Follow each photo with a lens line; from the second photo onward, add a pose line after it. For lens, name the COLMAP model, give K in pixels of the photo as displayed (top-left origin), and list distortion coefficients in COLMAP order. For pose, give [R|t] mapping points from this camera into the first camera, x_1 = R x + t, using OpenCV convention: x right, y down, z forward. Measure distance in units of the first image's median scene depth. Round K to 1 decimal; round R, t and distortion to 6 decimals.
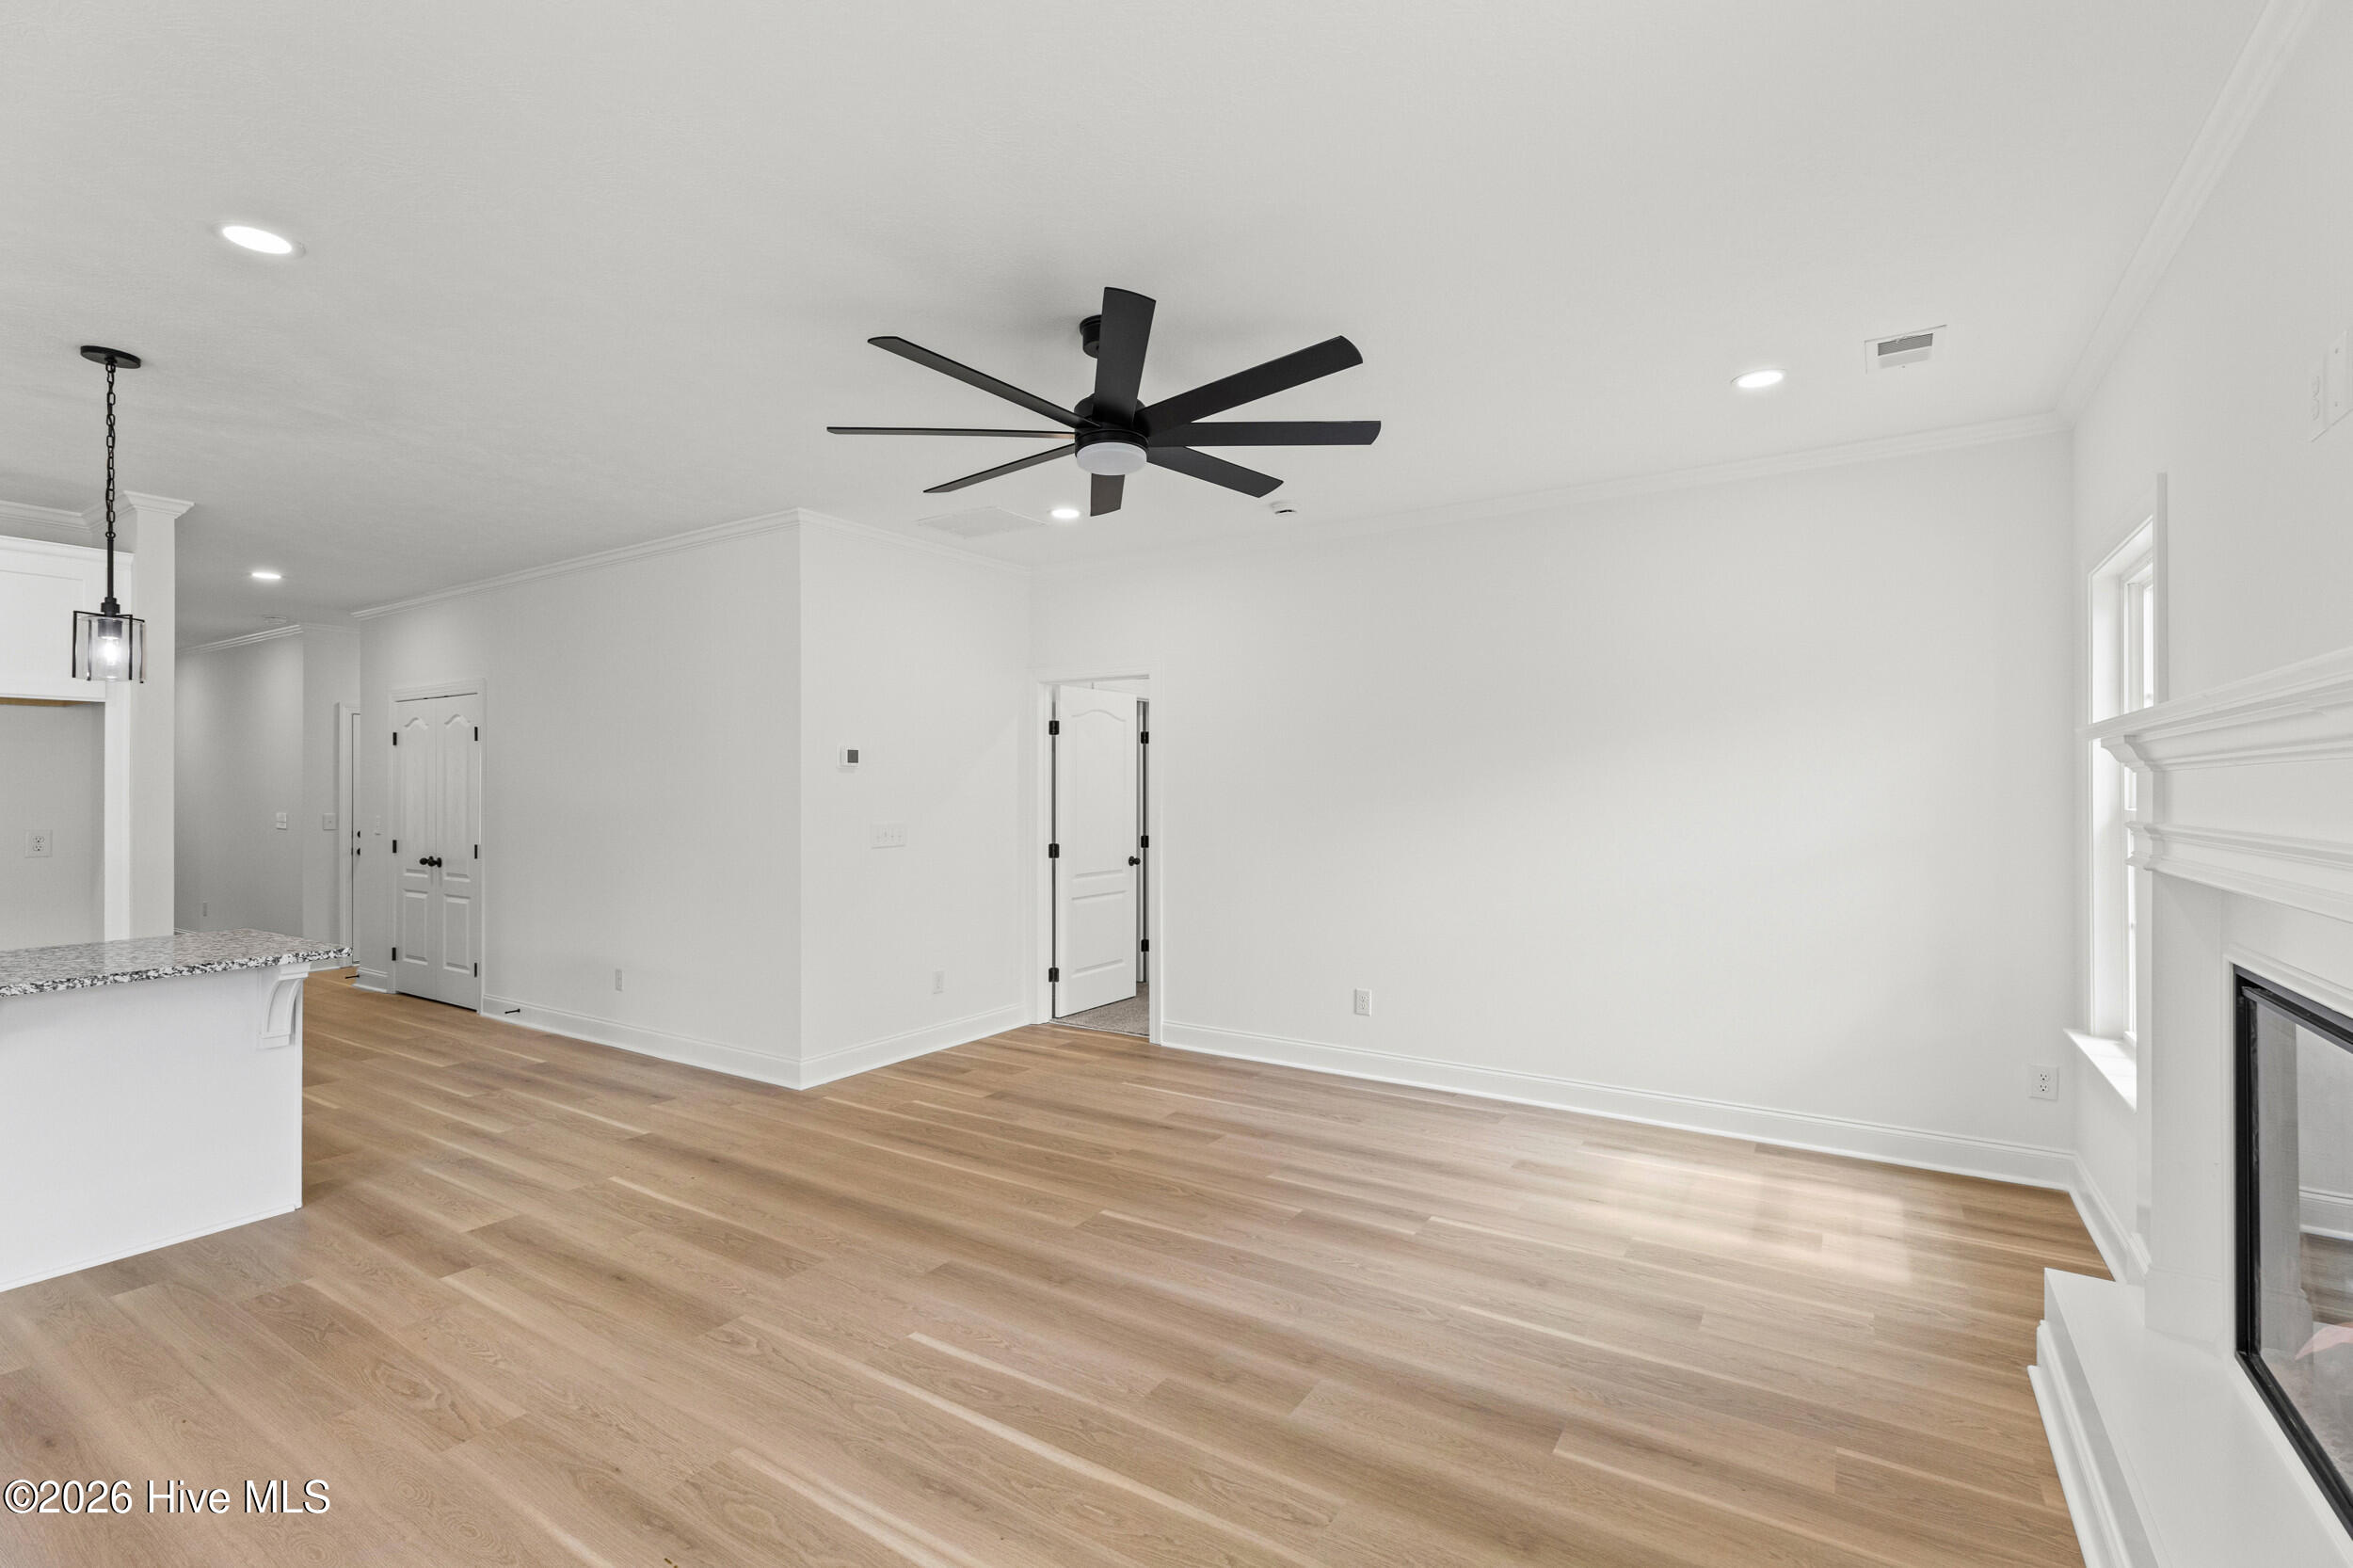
lens RADIAL K [[1077.6, 0, 1166.4], [0, 1077.6, 782.4], [0, 0, 1]] dist [0.012257, -0.000377]
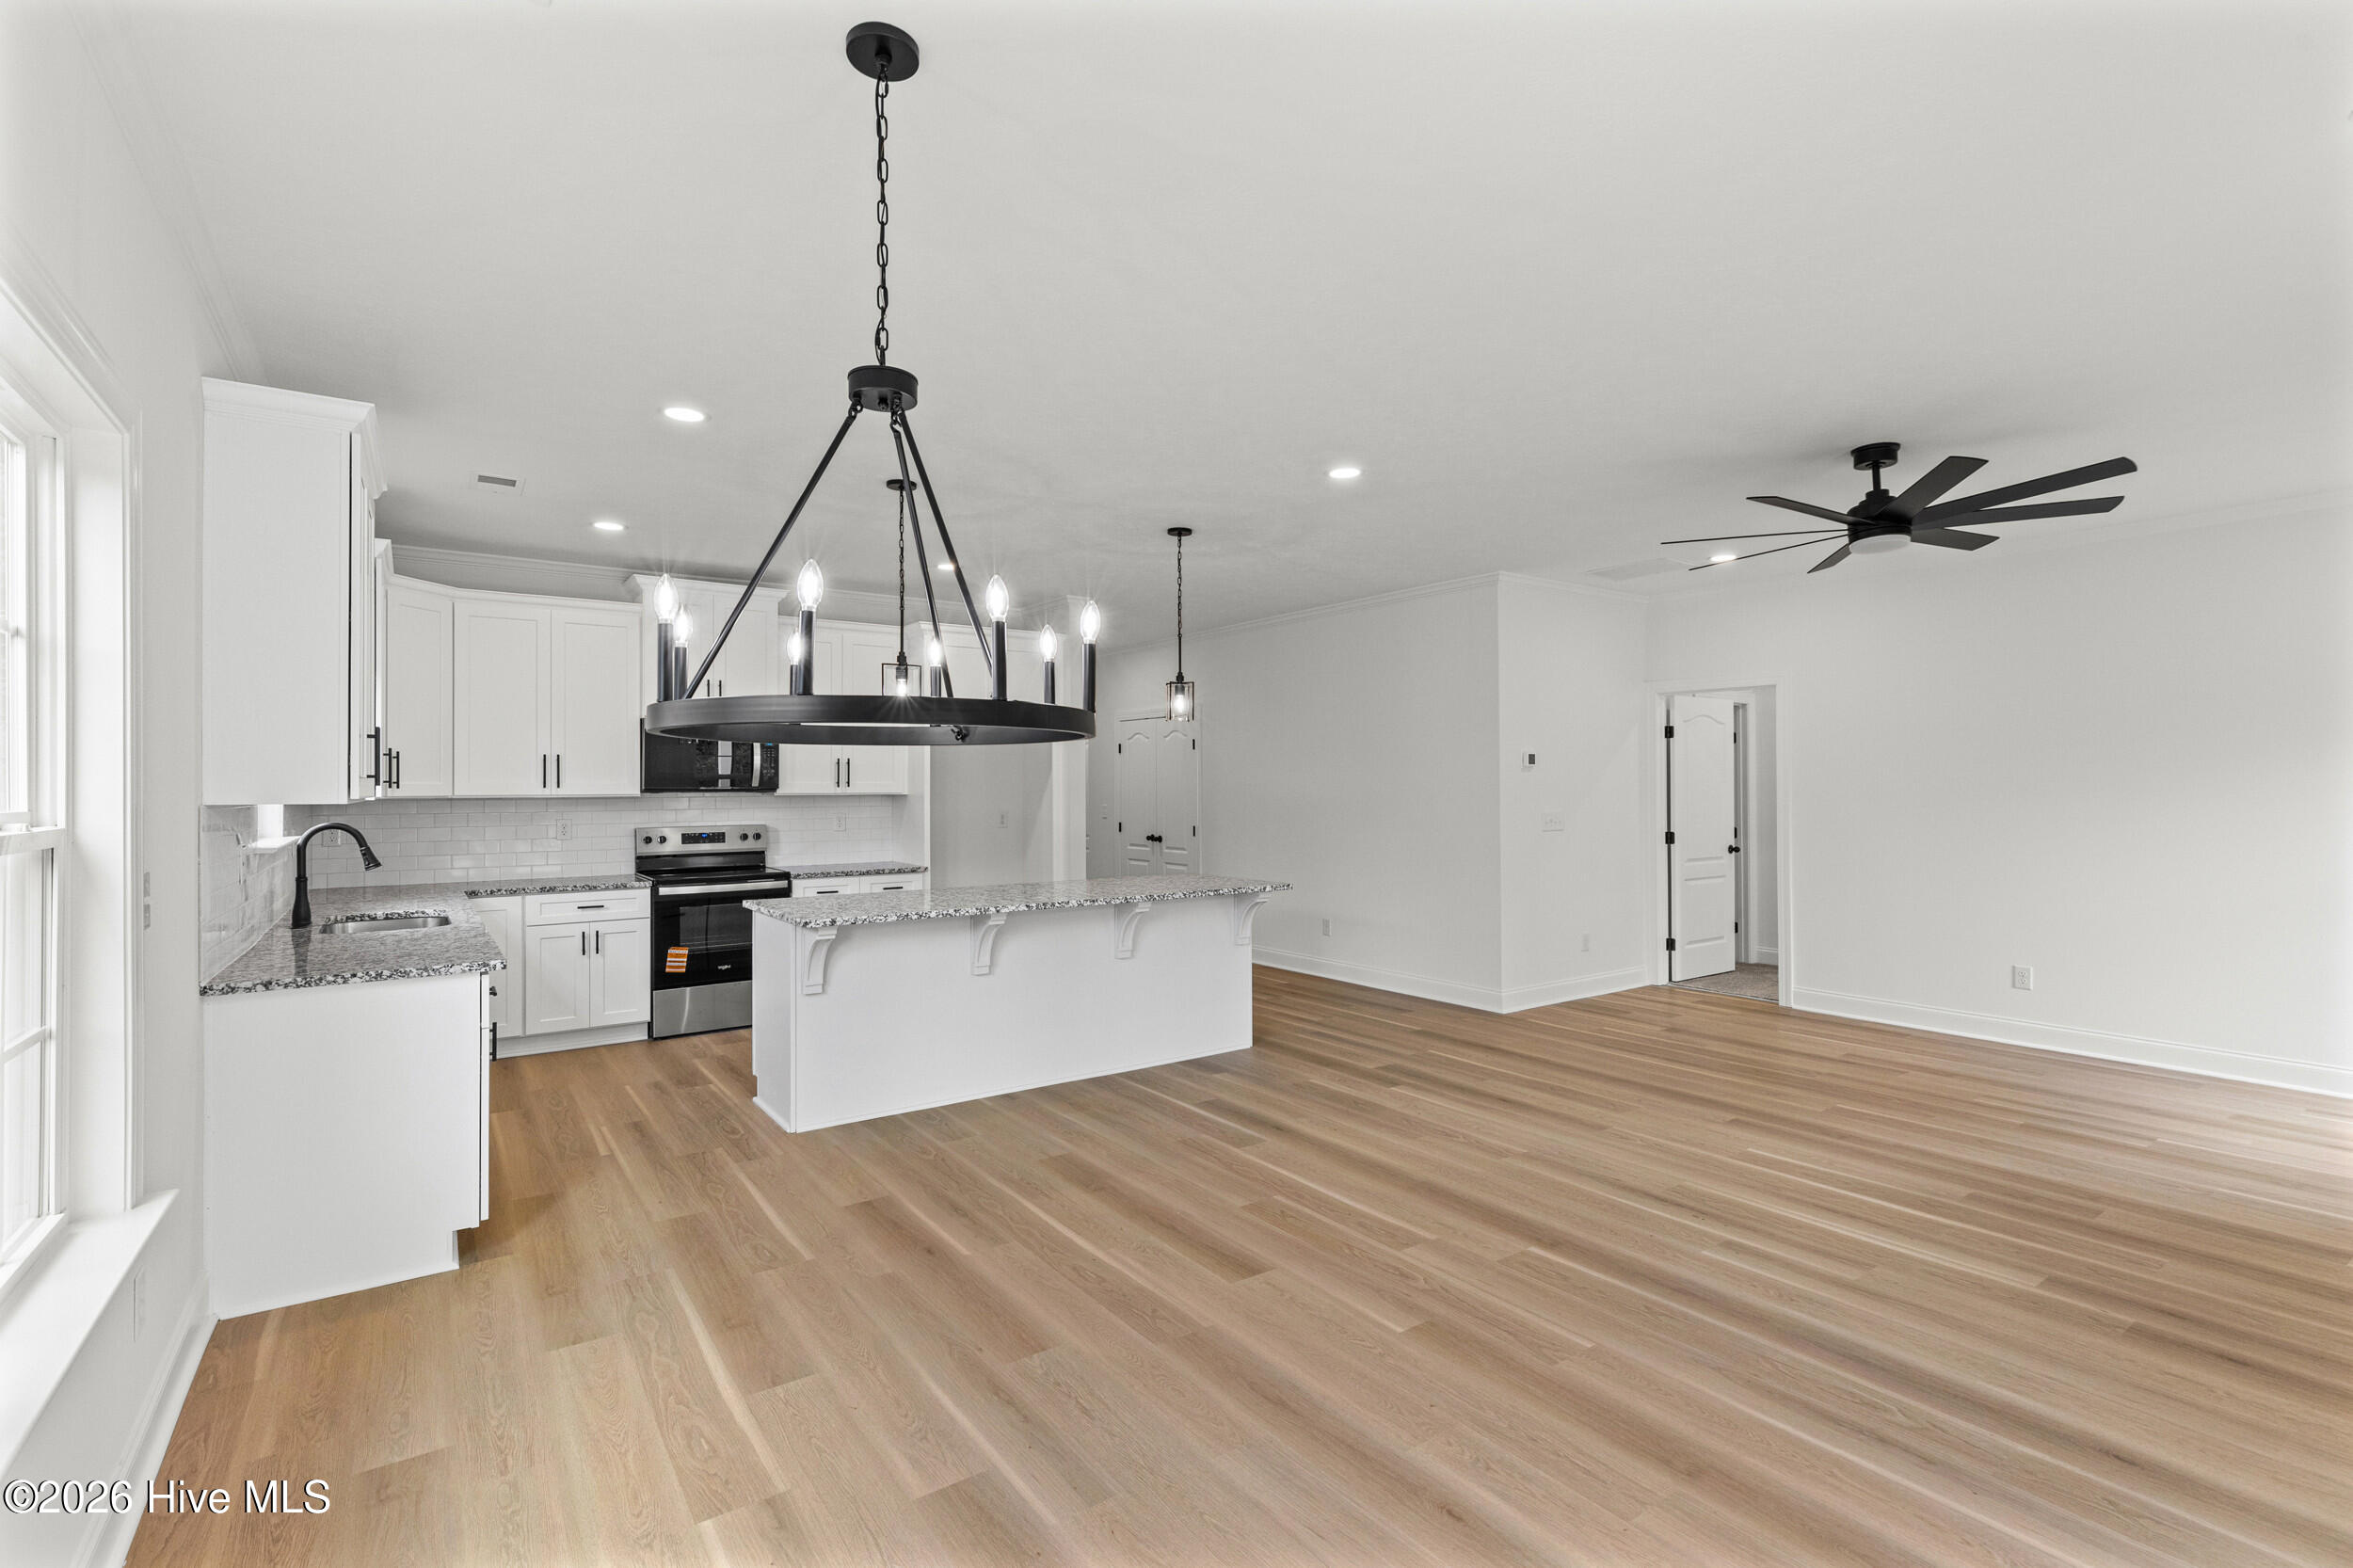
lens RADIAL K [[1077.6, 0, 1175.6], [0, 1077.6, 780.9], [0, 0, 1]] dist [0.012257, -0.000377]
pose [[0.930363, -0.002192, -0.366632, -0.286656], [0.003061, 0.999994, 0.001789, -0.002959], [0.366626, -0.002786, 0.930364, -0.464471]]
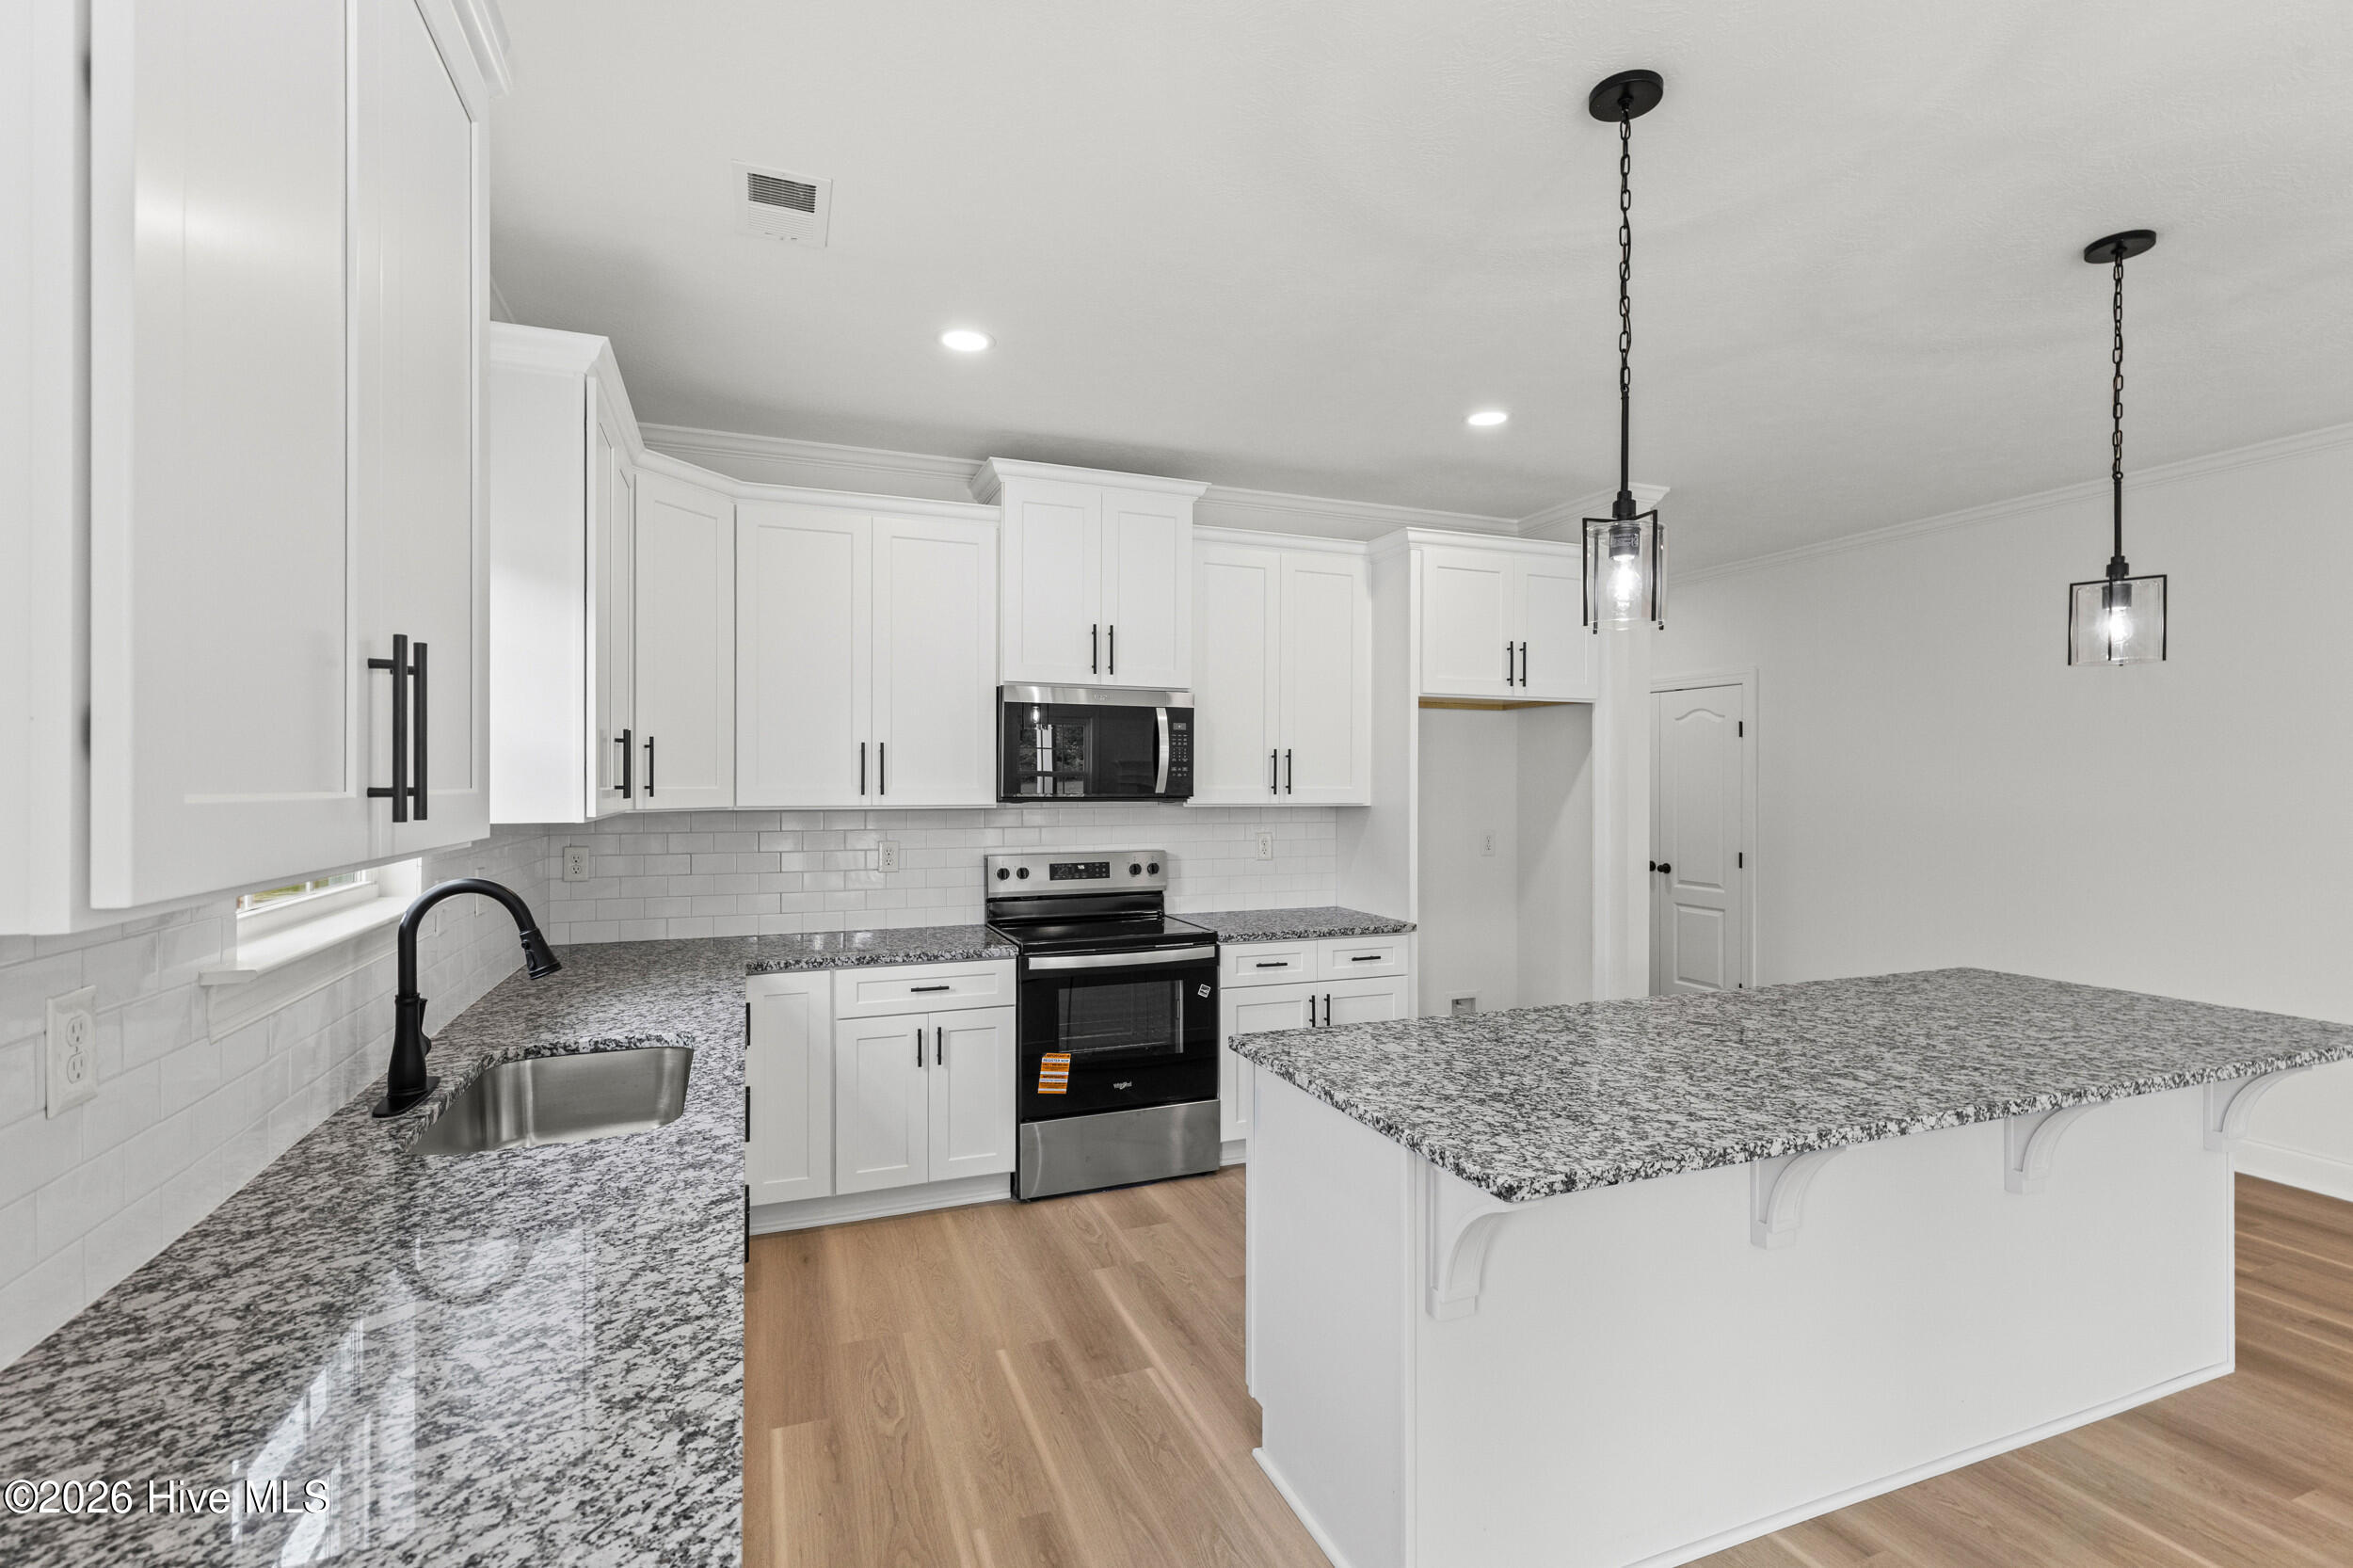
lens RADIAL K [[1077.6, 0, 1178.8], [0, 1077.6, 790.4], [0, 0, 1]] dist [0.012257, -0.000377]
pose [[0.817604, 0.009677, -0.575700, -0.860794], [-0.001472, 0.999891, 0.014717, -0.011311], [0.575779, -0.011185, 0.817529, -0.017858]]
